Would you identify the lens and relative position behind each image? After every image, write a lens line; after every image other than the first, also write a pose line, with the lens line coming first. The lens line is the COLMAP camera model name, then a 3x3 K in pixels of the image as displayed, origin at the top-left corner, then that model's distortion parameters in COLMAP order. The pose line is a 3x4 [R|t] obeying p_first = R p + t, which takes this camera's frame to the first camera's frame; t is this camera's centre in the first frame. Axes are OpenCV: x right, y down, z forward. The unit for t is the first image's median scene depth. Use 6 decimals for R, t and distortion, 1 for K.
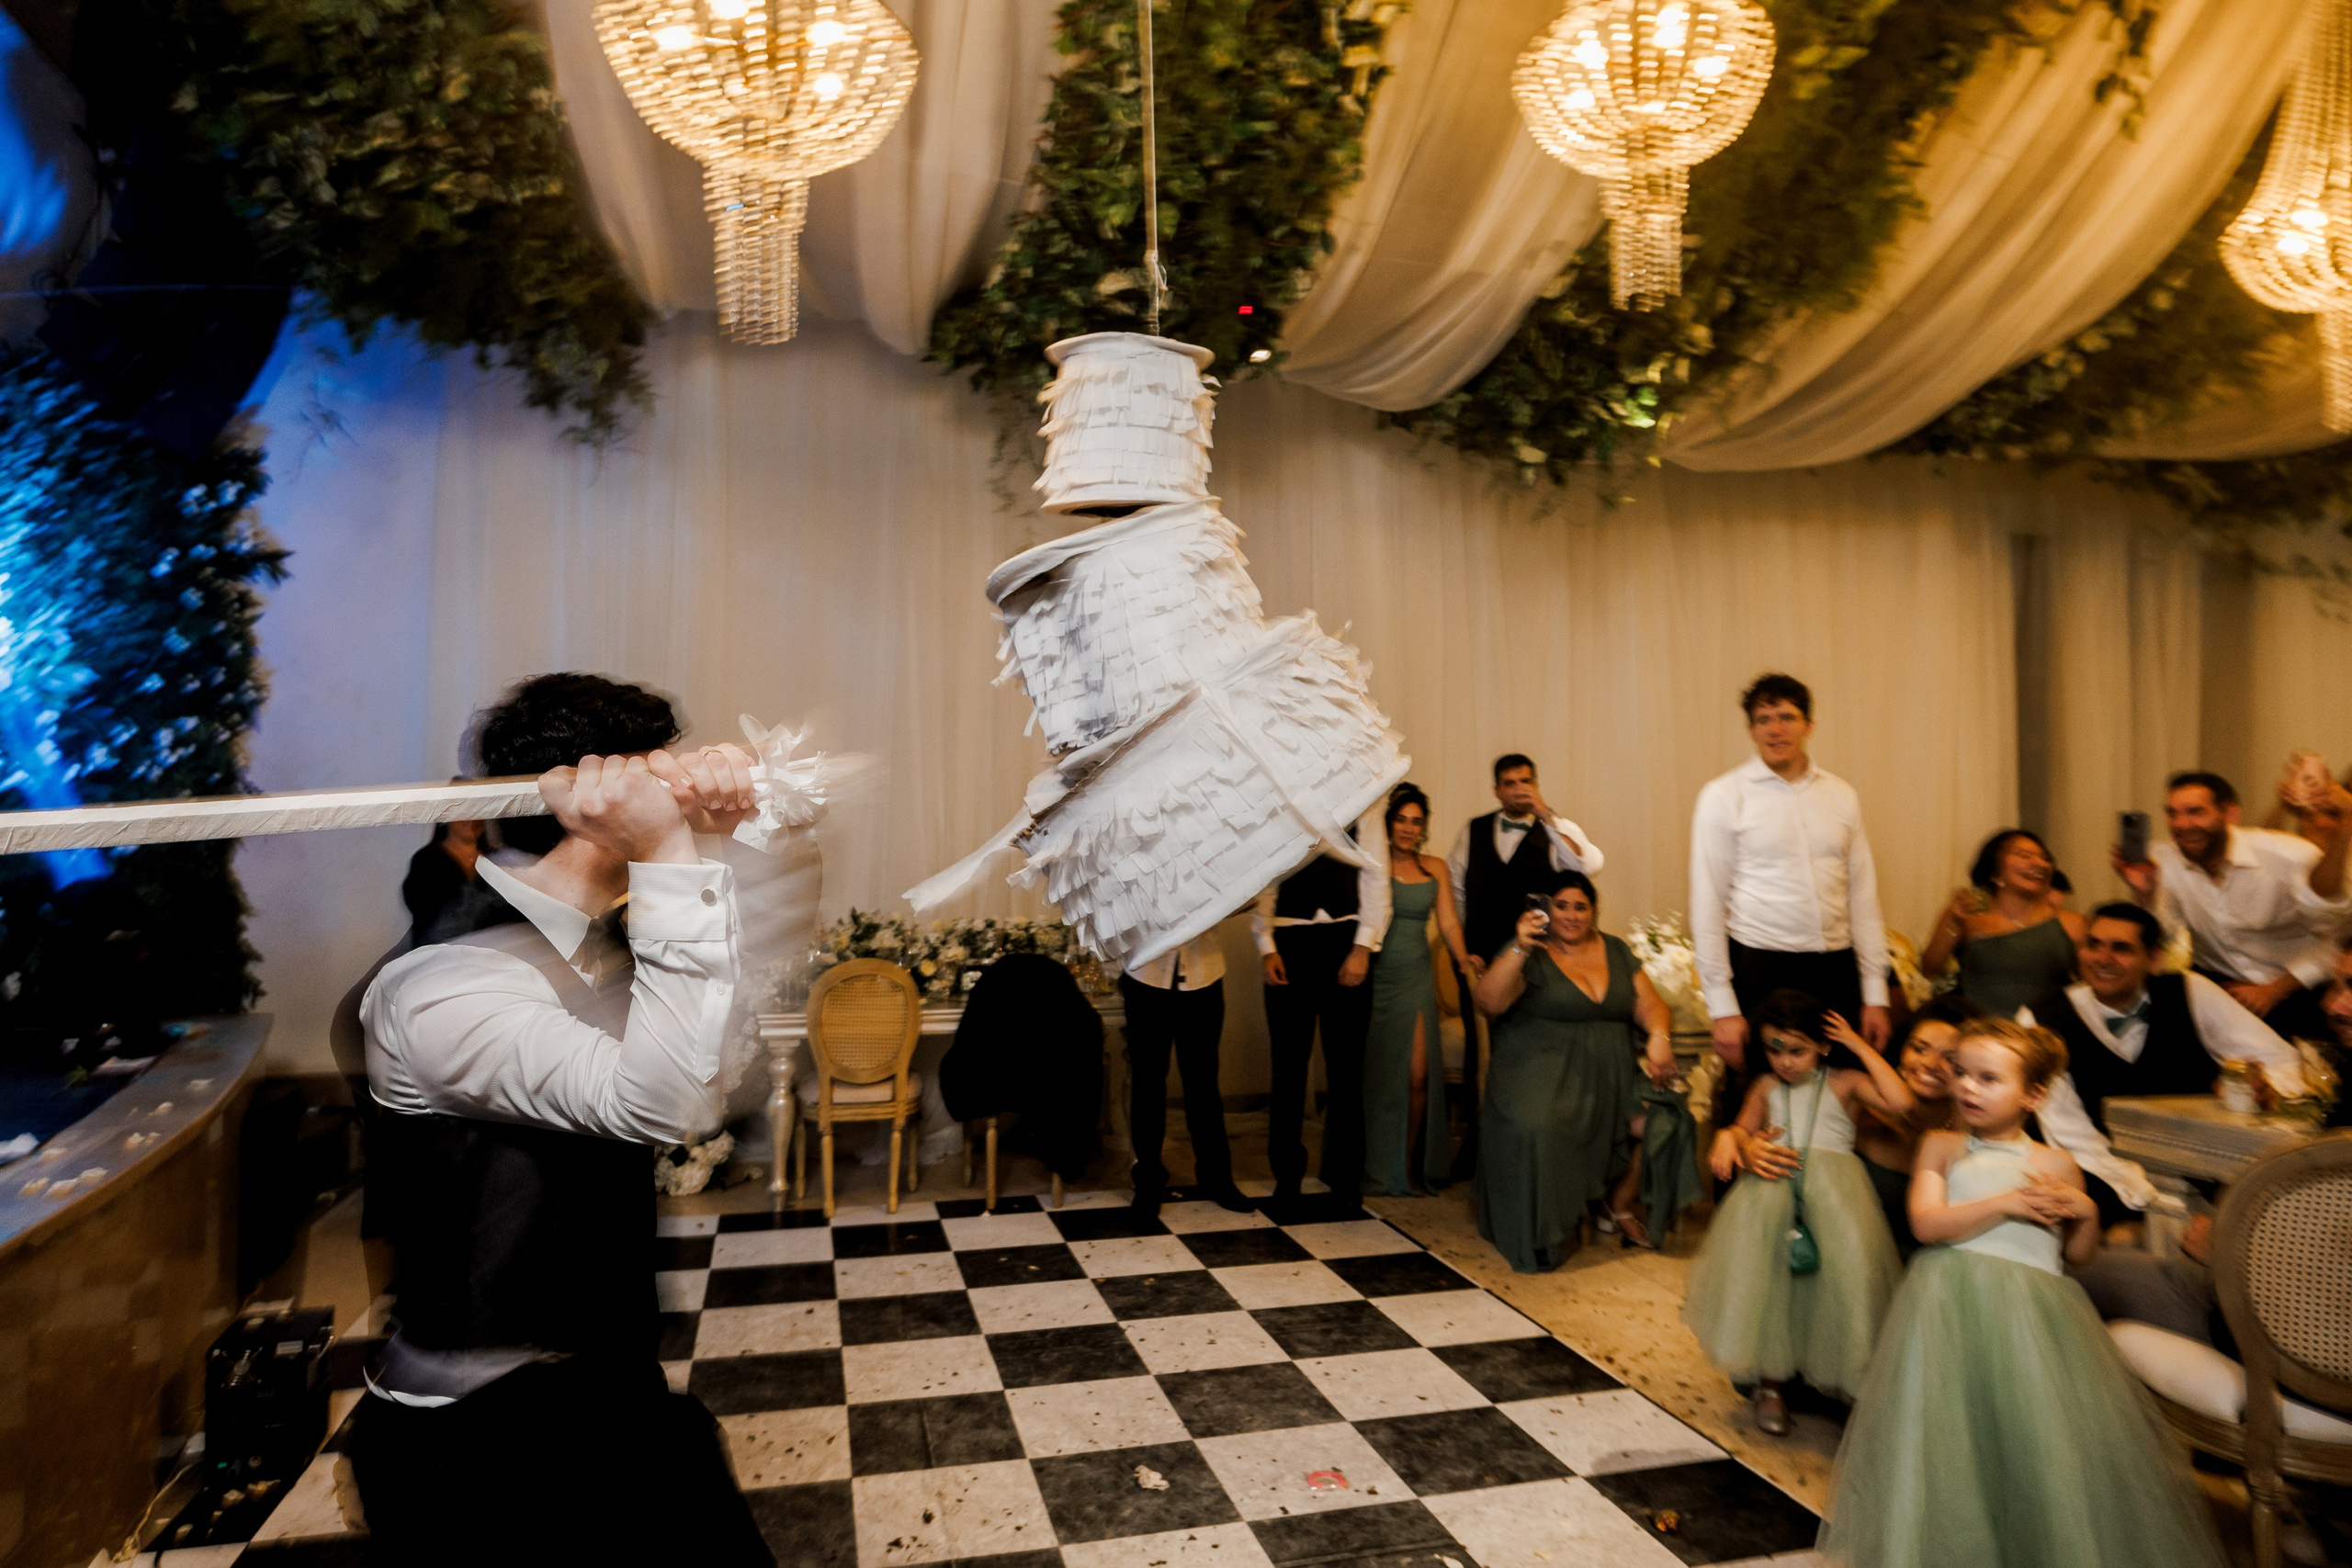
lens RADIAL K [[1349.6, 0, 1176.0], [0, 1349.6, 784.0], [0, 0, 1]] dist [-0.000167, -0.000085]
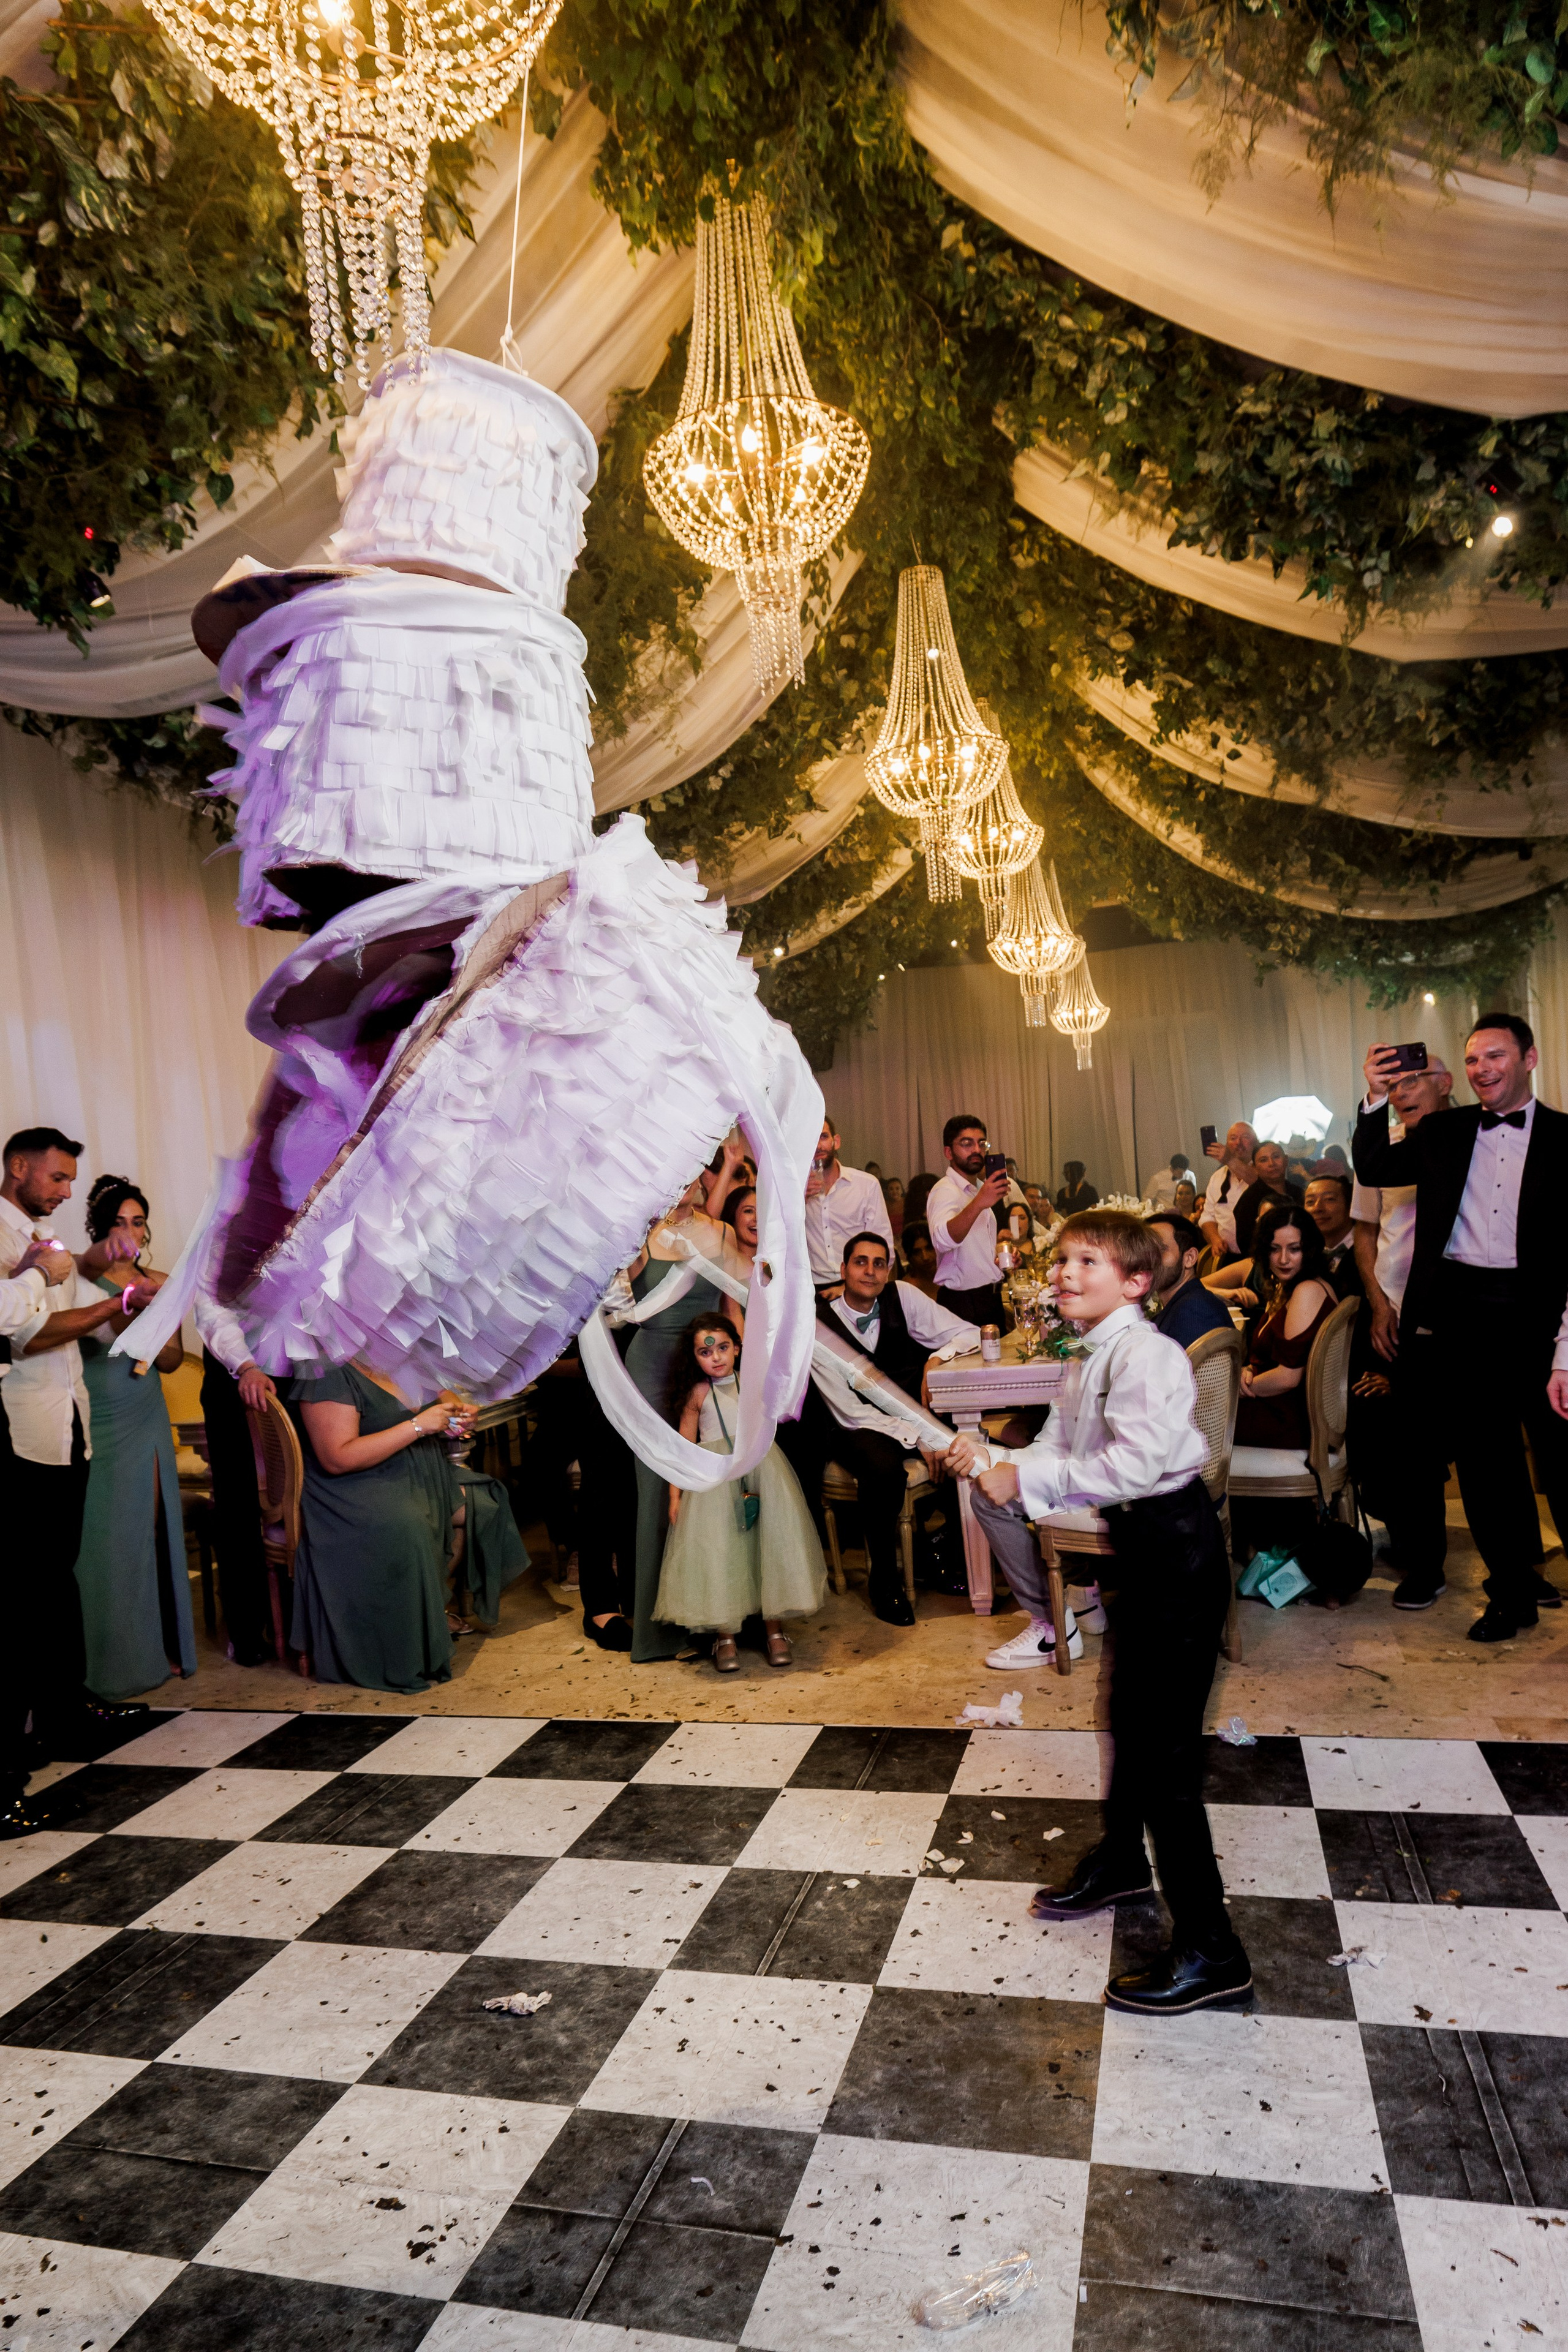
lens RADIAL K [[1398.7, 0, 784.0], [0, 1398.7, 1176.0], [0, 0, 1]] dist [0.000569, 0.000449]
pose [[0.512527, -0.023019, 0.858362, -0.518086], [0.051911, 0.998643, -0.004215, 0.036252], [-0.857100, 0.046719, 0.513027, 0.349828]]
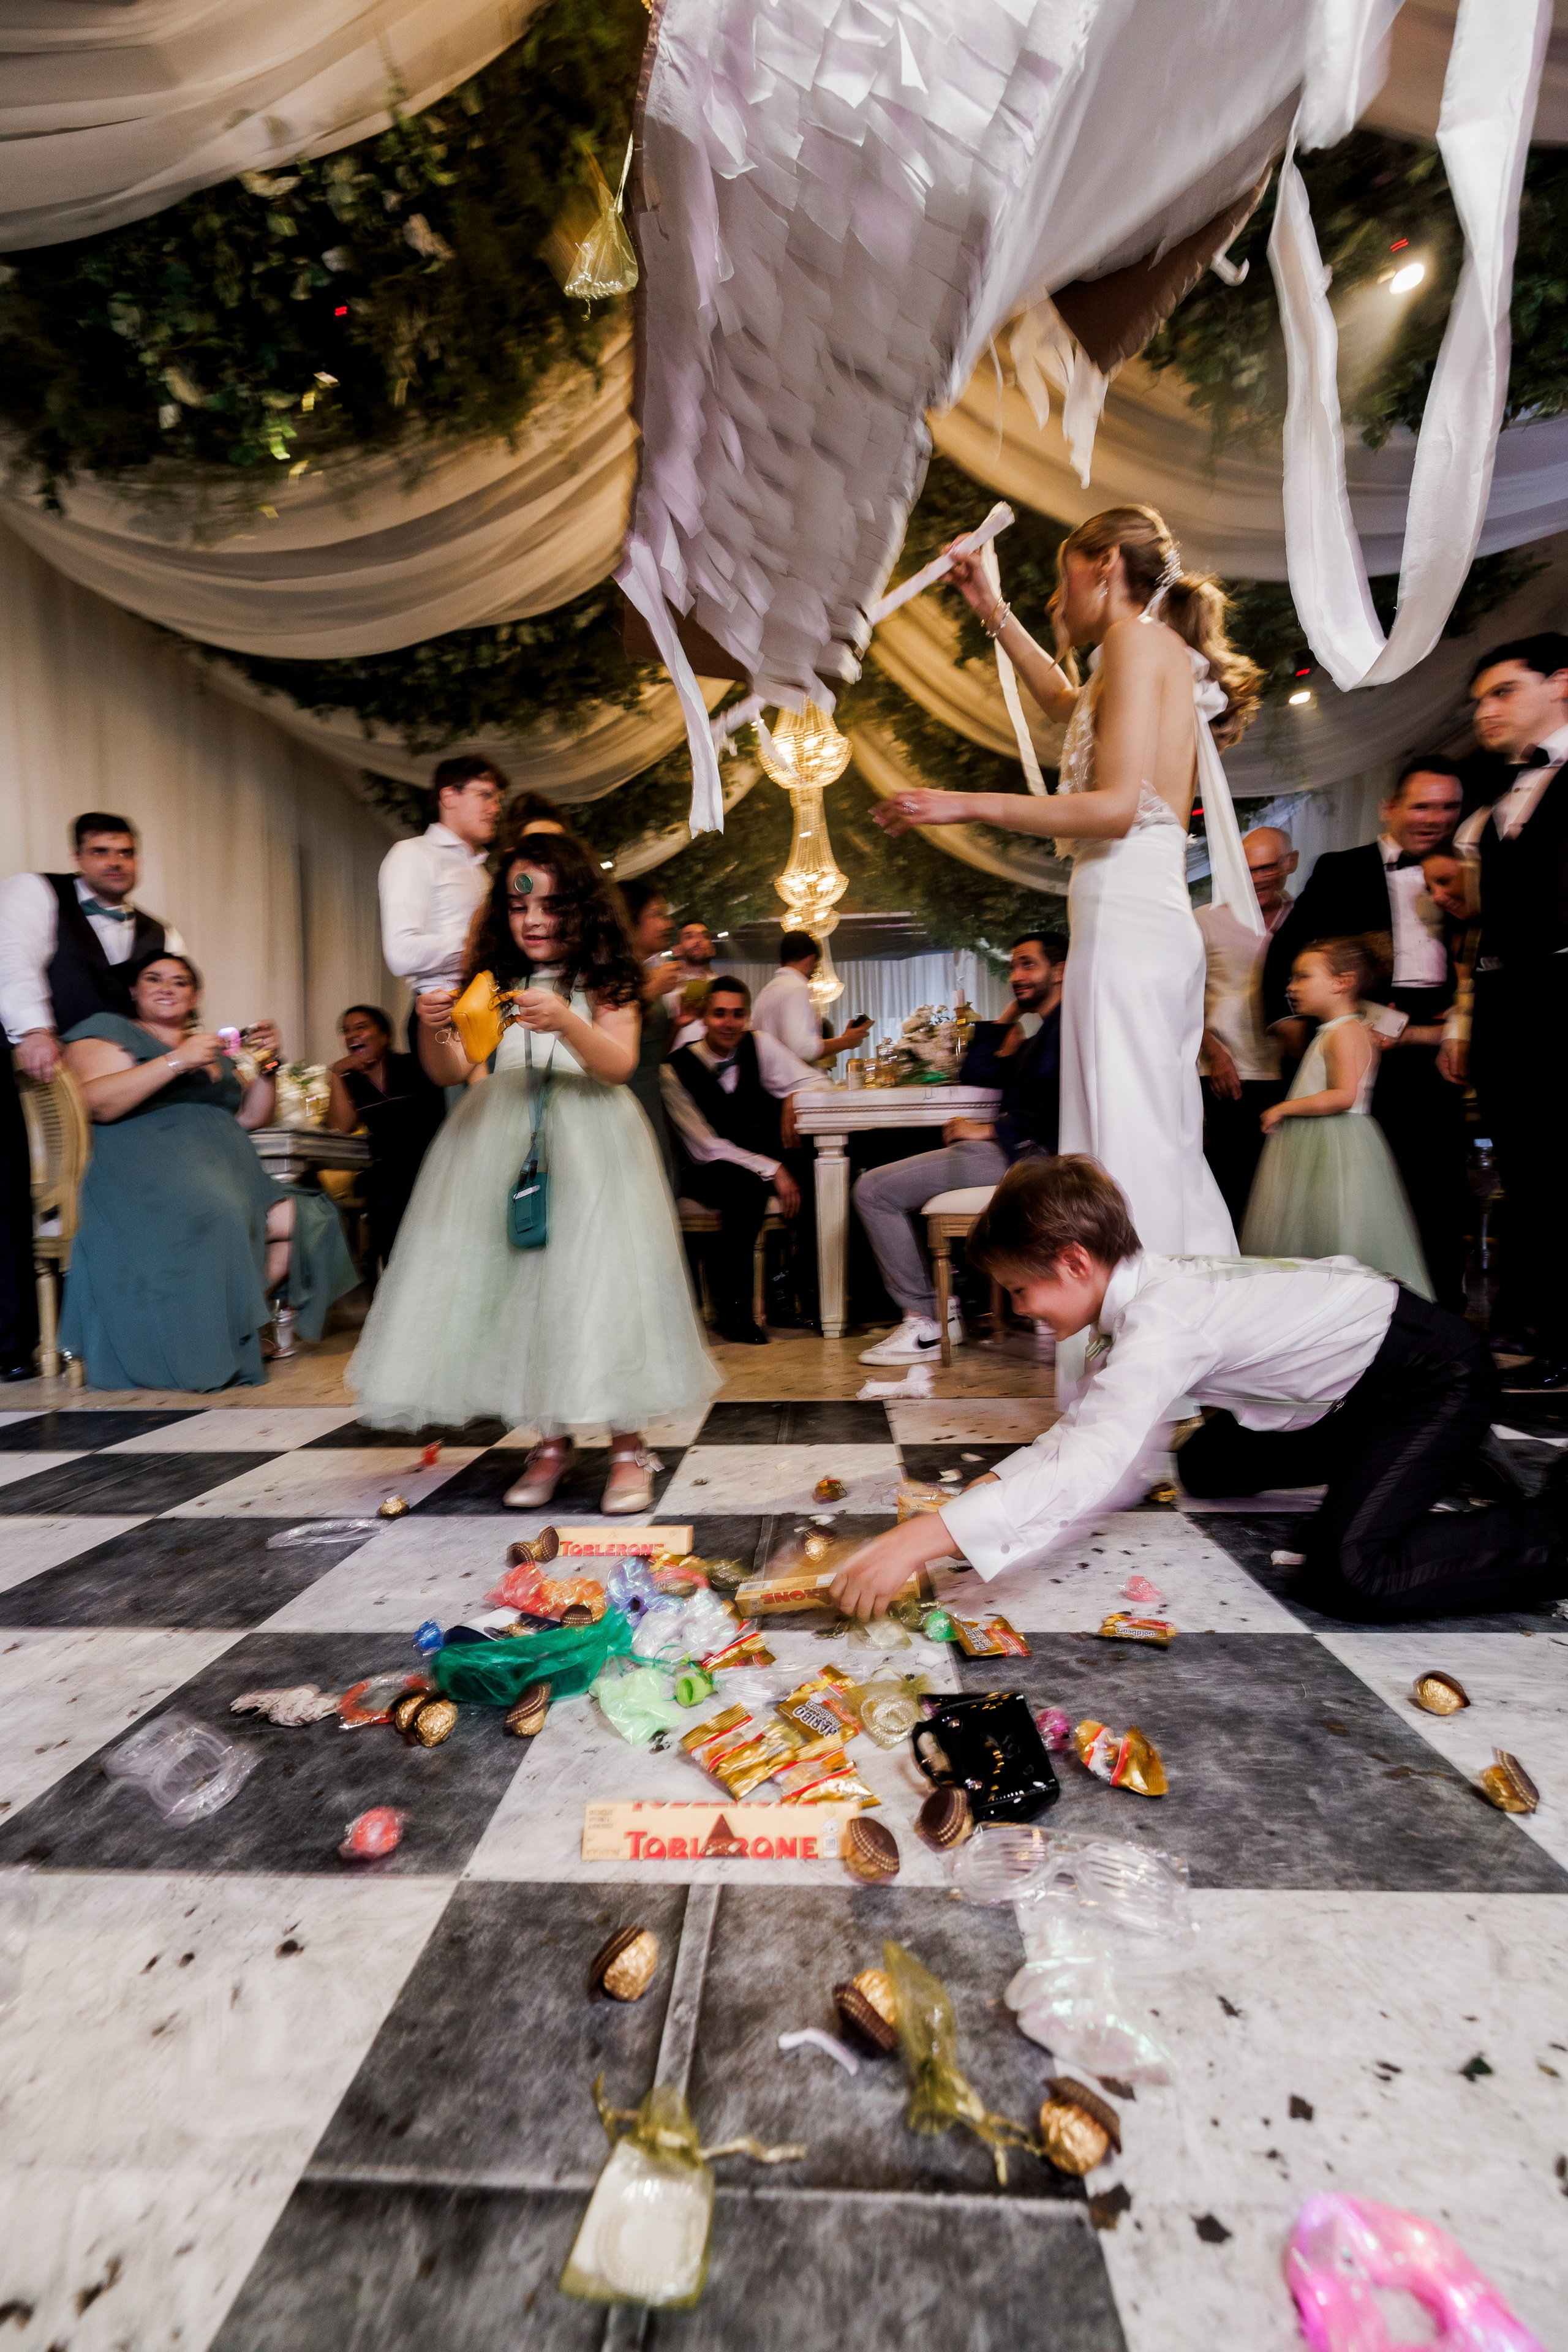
lens RADIAL K [[978.7, 0, 777.0], [0, 978.7, 1175.2], [0, 0, 1]] dist [-0.000028, -0.000068]
pose [[0.309187, 0.003359, 0.950995, -0.228178], [-0.009699, 0.999953, -0.000378, 0.283994], [-0.950952, -0.009106, 0.309205, 0.630389]]
